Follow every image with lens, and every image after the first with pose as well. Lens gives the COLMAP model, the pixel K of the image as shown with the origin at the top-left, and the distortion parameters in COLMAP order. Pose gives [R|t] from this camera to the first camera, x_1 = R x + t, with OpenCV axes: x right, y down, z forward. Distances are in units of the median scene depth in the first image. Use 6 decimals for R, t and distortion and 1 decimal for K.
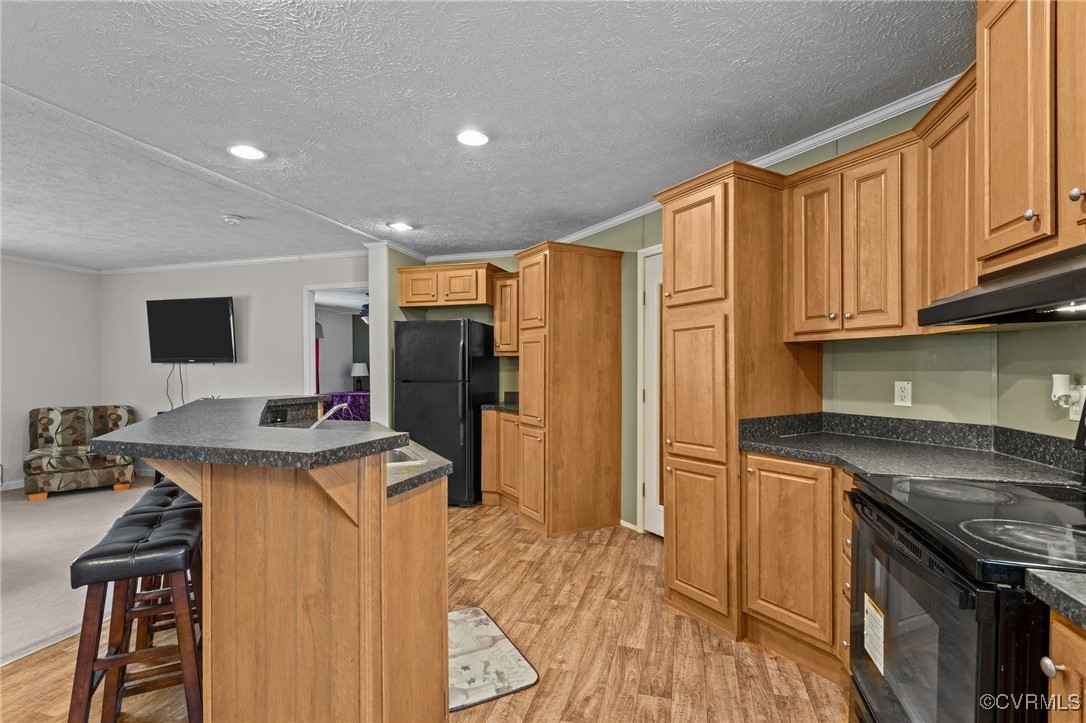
lens RADIAL K [[516.6, 0, 543.3], [0, 516.6, 380.1], [0, 0, 1]] dist [0.008992, 0.001421]
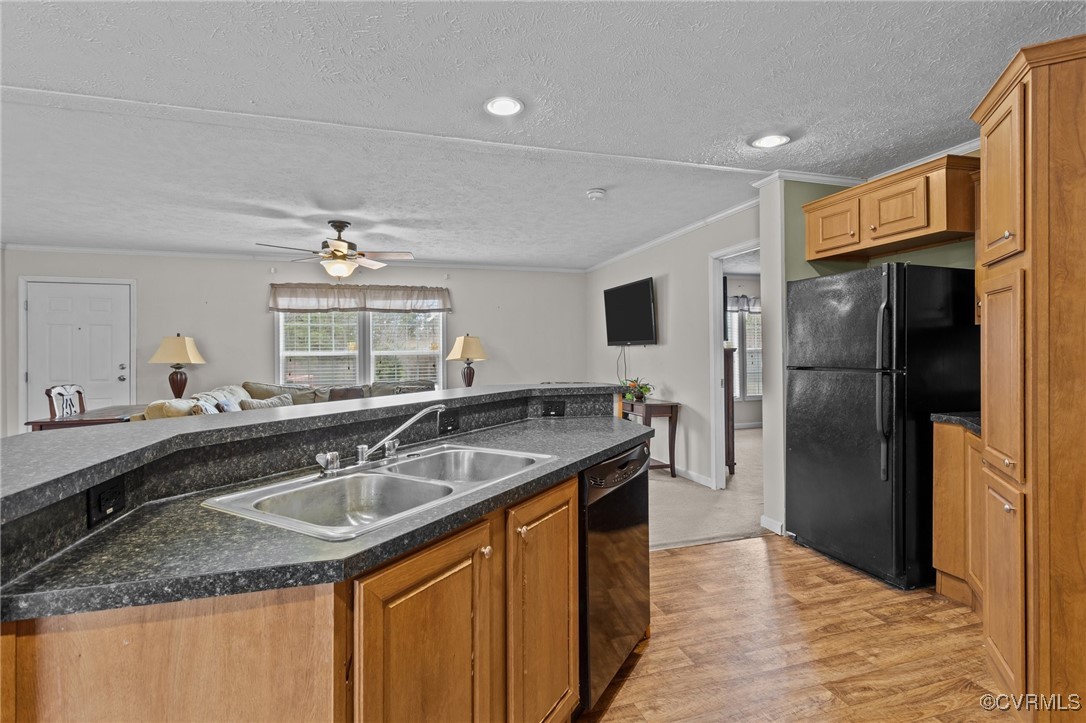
lens RADIAL K [[516.6, 0, 541.2], [0, 516.6, 355.1], [0, 0, 1]] dist [0.008992, 0.001421]
pose [[0.548885, 0.001649, -0.835896, 0.120167], [-0.008899, 0.999953, -0.003871, -0.008928], [0.835851, 0.009563, 0.548874, 0.347287]]
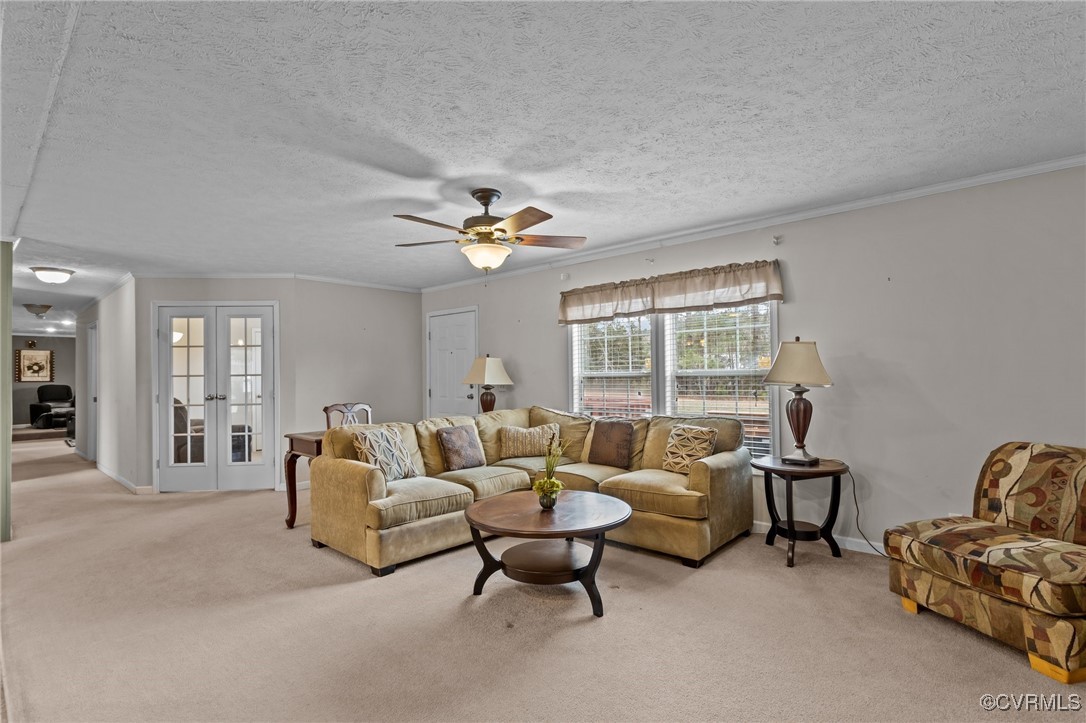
lens RADIAL K [[516.6, 0, 543.3], [0, 516.6, 365.2], [0, 0, 1]] dist [0.008992, 0.001421]
pose [[-0.428464, -0.006018, -0.903539, -0.326537], [-0.002718, 0.999982, -0.005371, -0.024726], [0.903555, 0.000154, -0.428473, 0.946180]]
